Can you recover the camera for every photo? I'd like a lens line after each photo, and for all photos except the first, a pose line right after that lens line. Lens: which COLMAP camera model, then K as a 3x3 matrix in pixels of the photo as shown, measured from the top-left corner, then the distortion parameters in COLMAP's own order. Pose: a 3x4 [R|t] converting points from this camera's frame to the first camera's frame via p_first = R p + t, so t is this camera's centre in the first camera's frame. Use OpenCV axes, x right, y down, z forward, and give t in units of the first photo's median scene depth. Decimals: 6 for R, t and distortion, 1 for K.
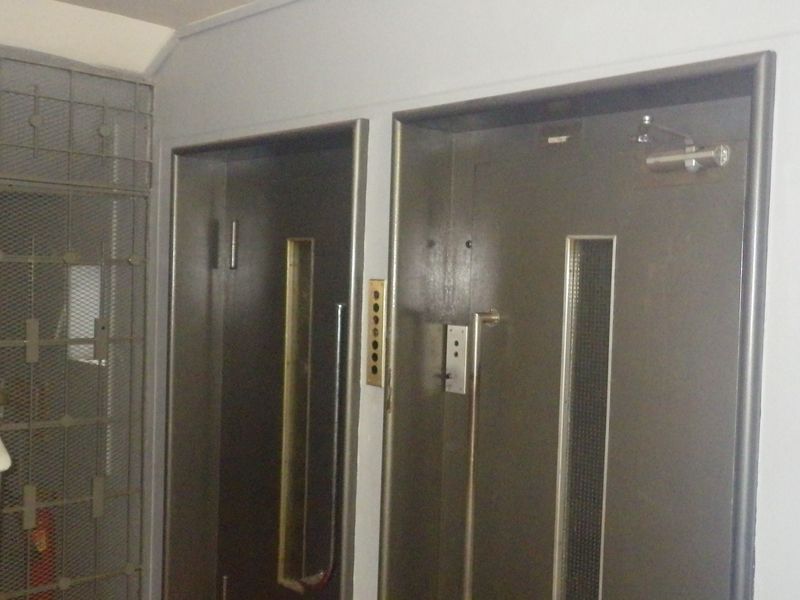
lens RADIAL K [[856.8, 0, 400.3], [0, 856.8, 301.9], [0, 0, 1]] dist [-0.013088, 0.000000]
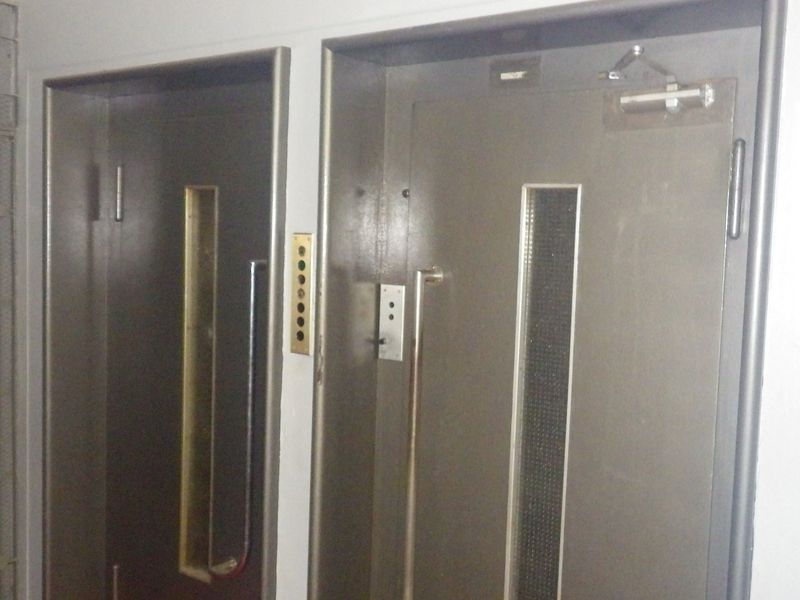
lens RADIAL K [[856.8, 0, 395.5], [0, 856.8, 299.8], [0, 0, 1]] dist [-0.013088, 0.000000]
pose [[0.988063, -0.010445, 0.153696, -0.066803], [0.002750, 0.998736, 0.050191, -0.001585], [-0.154026, -0.049170, 0.986843, 0.115187]]
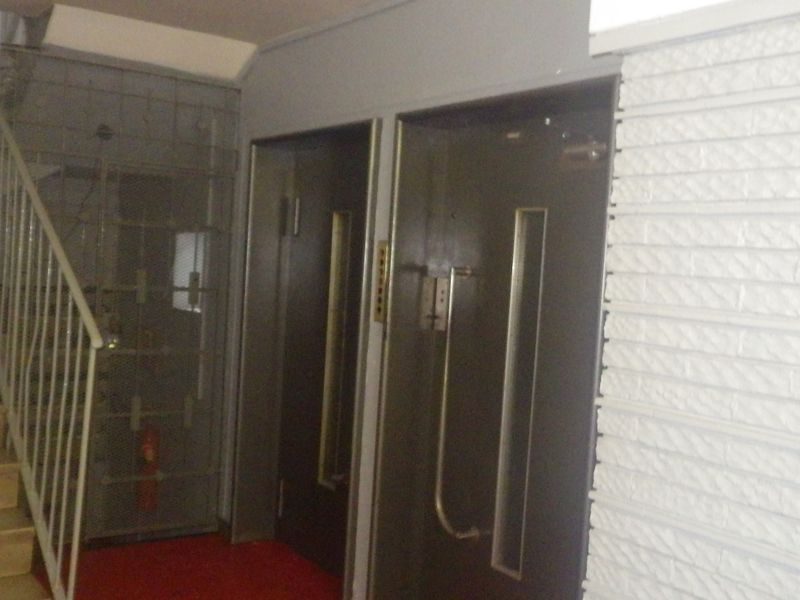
lens RADIAL K [[856.8, 0, 399.4], [0, 856.8, 295.5], [0, 0, 1]] dist [-0.013088, 0.000000]
pose [[0.987714, 0.033382, -0.152667, 0.195273], [-0.032918, 0.999443, 0.005568, 0.047924], [0.152767, -0.000475, 0.988262, -0.284836]]
